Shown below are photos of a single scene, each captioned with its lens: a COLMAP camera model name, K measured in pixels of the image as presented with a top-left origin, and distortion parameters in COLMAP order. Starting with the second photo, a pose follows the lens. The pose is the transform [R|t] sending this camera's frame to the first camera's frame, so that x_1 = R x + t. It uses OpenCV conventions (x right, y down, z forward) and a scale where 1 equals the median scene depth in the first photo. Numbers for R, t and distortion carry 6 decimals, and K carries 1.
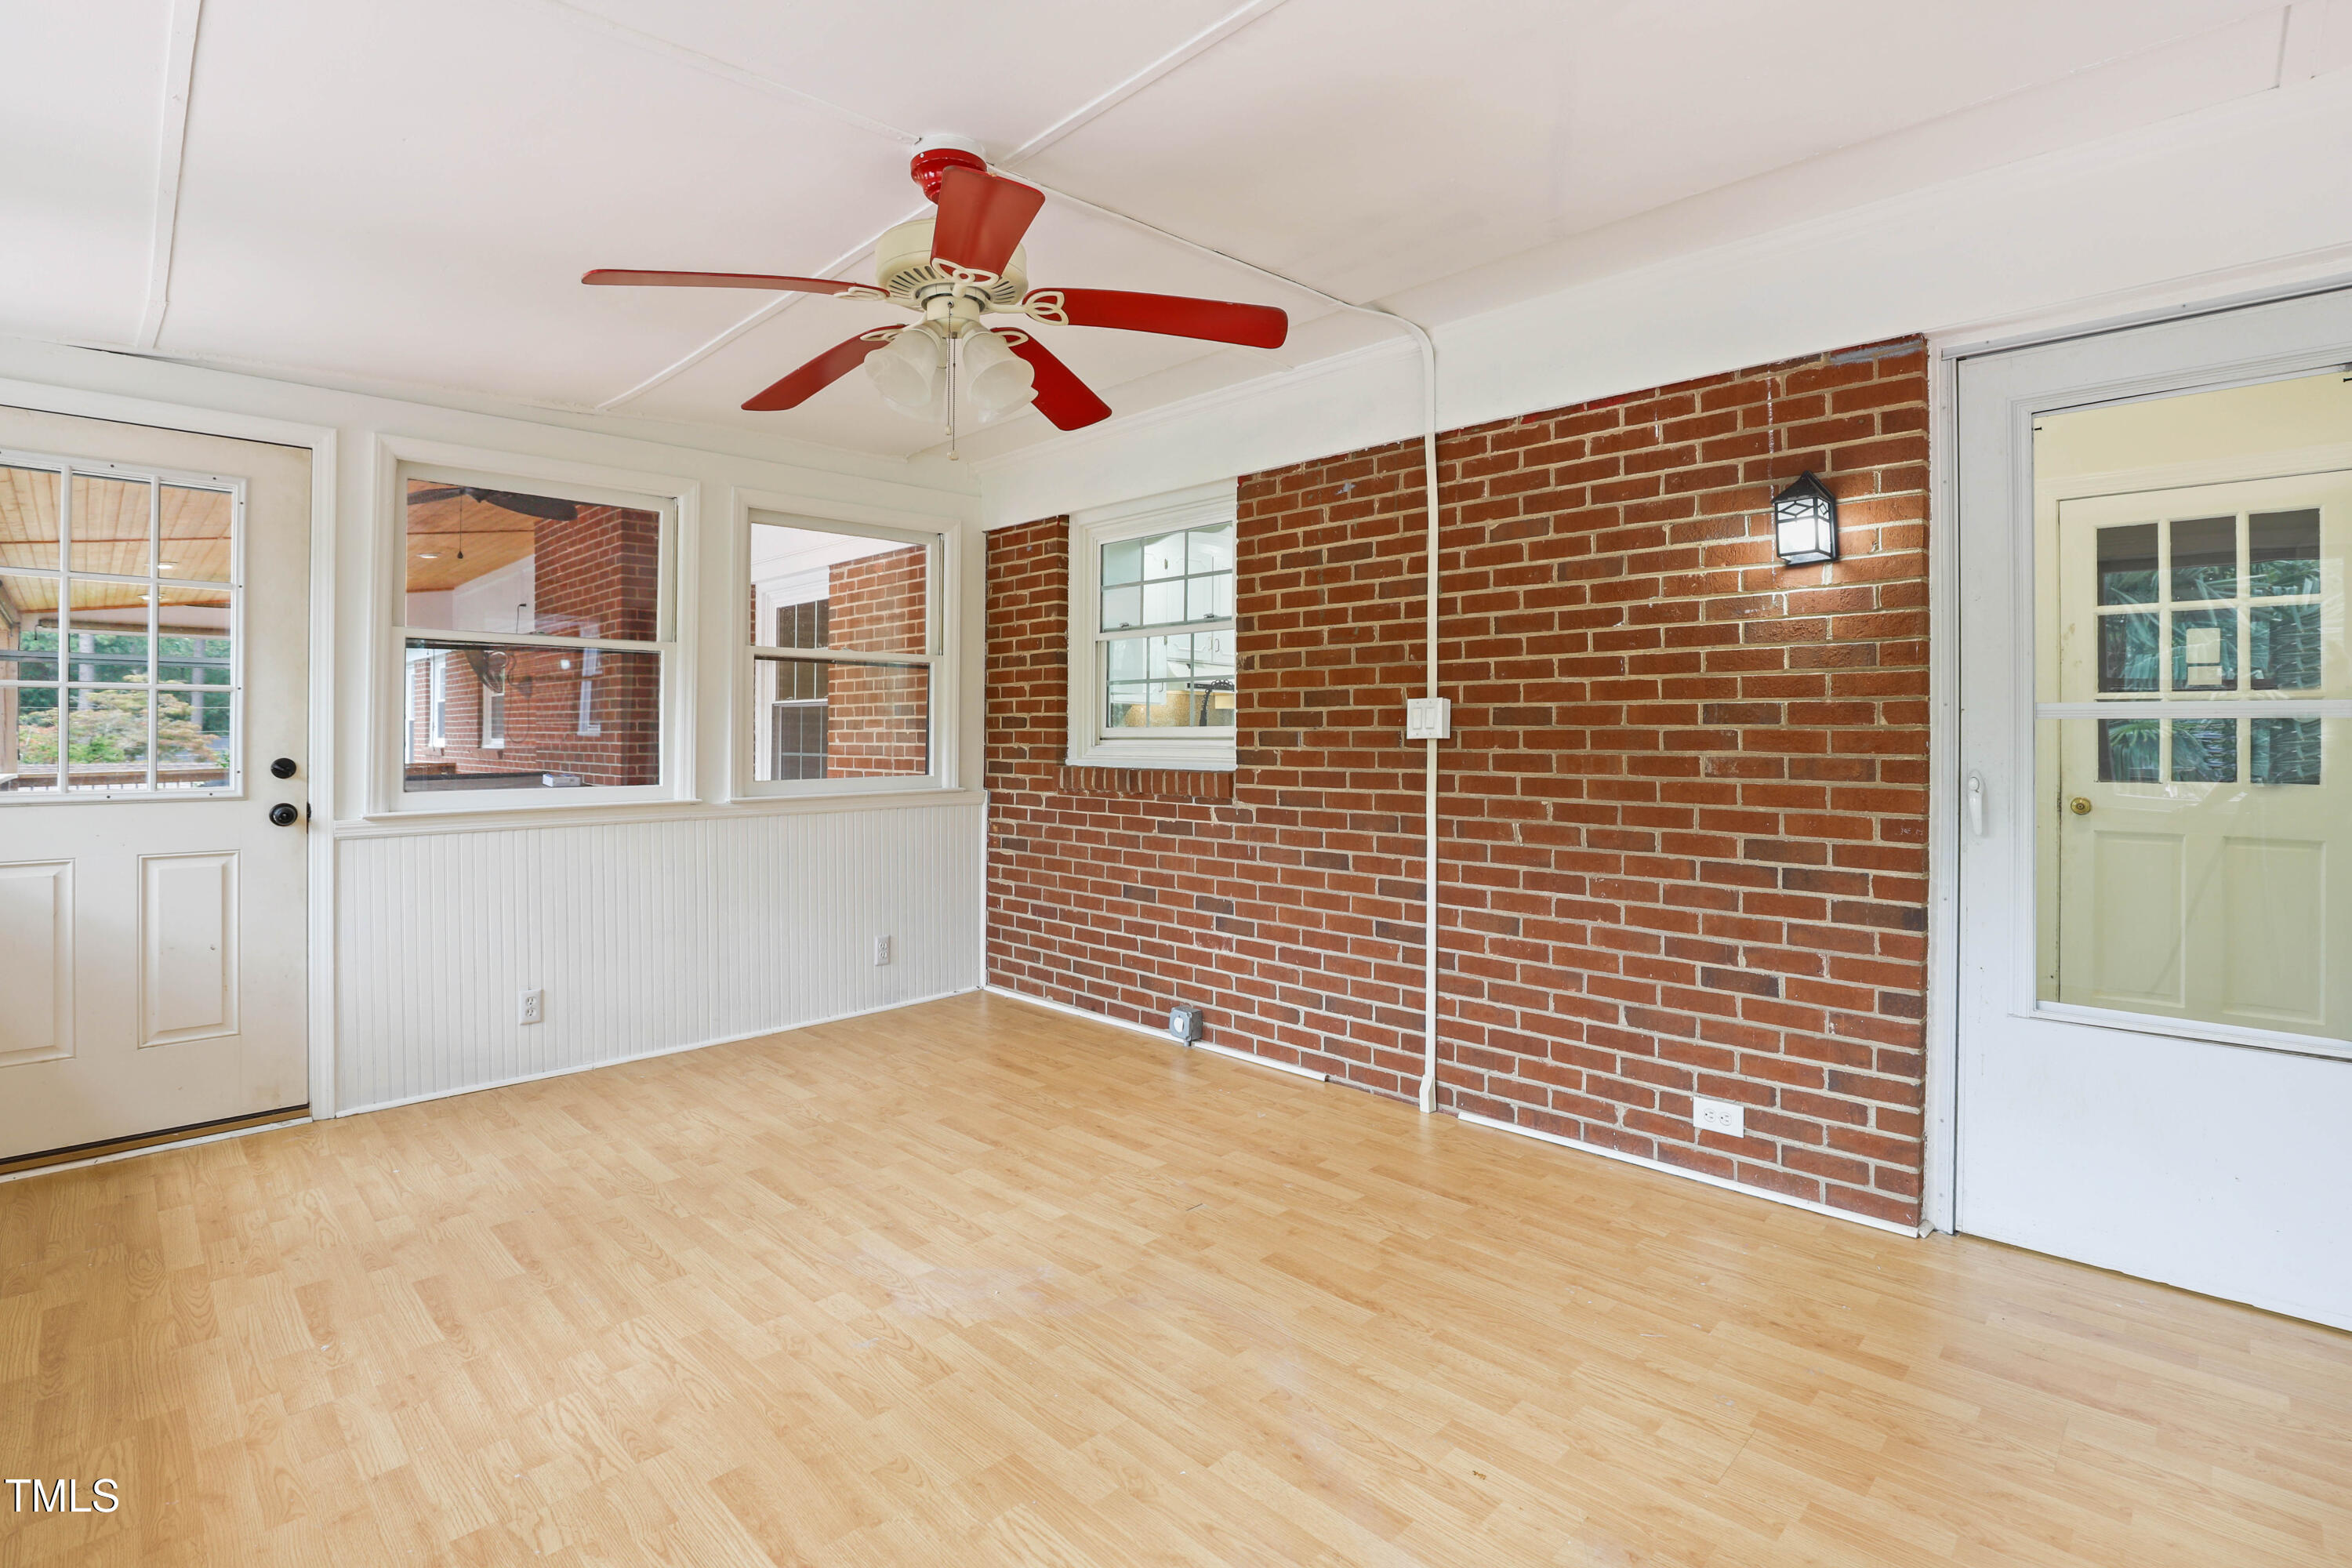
lens RADIAL K [[1113.0, 0, 1167.7], [0, 1113.0, 763.3], [0, 0, 1]] dist [-0.026493, 0.003172]
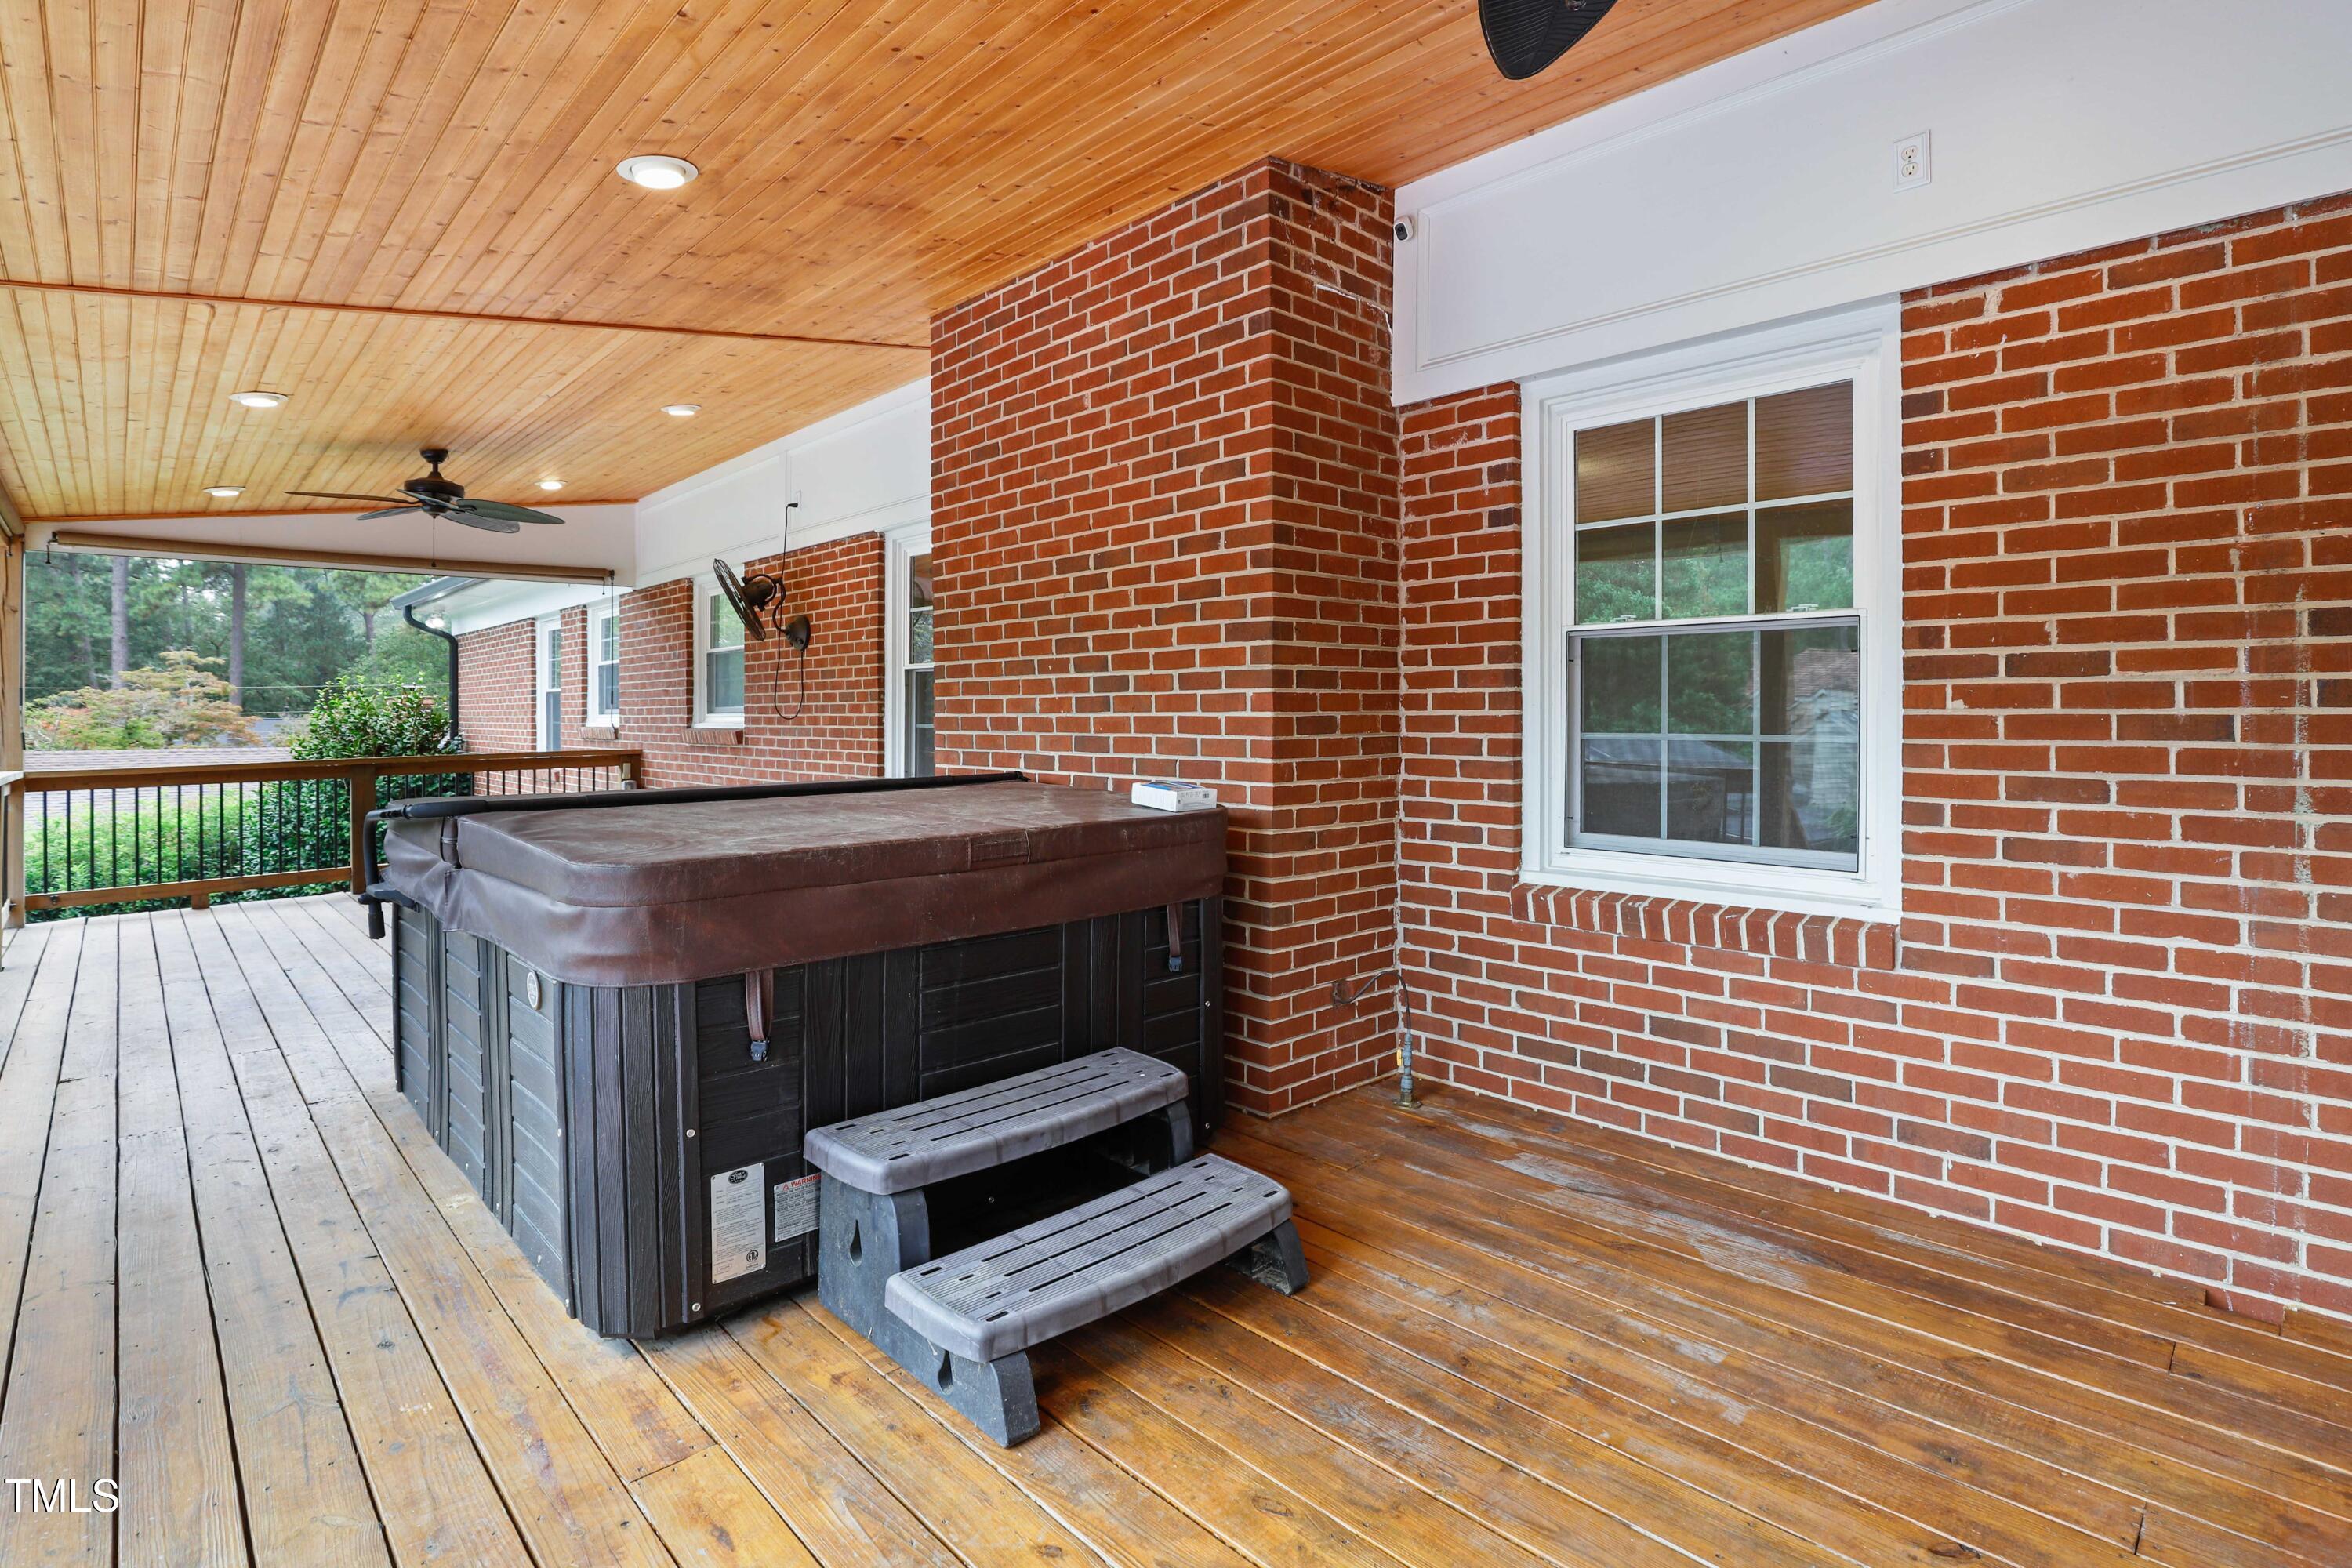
lens RADIAL K [[1113.0, 0, 1177.0], [0, 1113.0, 774.4], [0, 0, 1]] dist [-0.026493, 0.003172]
pose [[0.999832, -0.013890, -0.011952, -0.174208], [0.014354, 0.999112, 0.039624, -0.004123], [0.011391, -0.039789, 0.999143, 0.169339]]
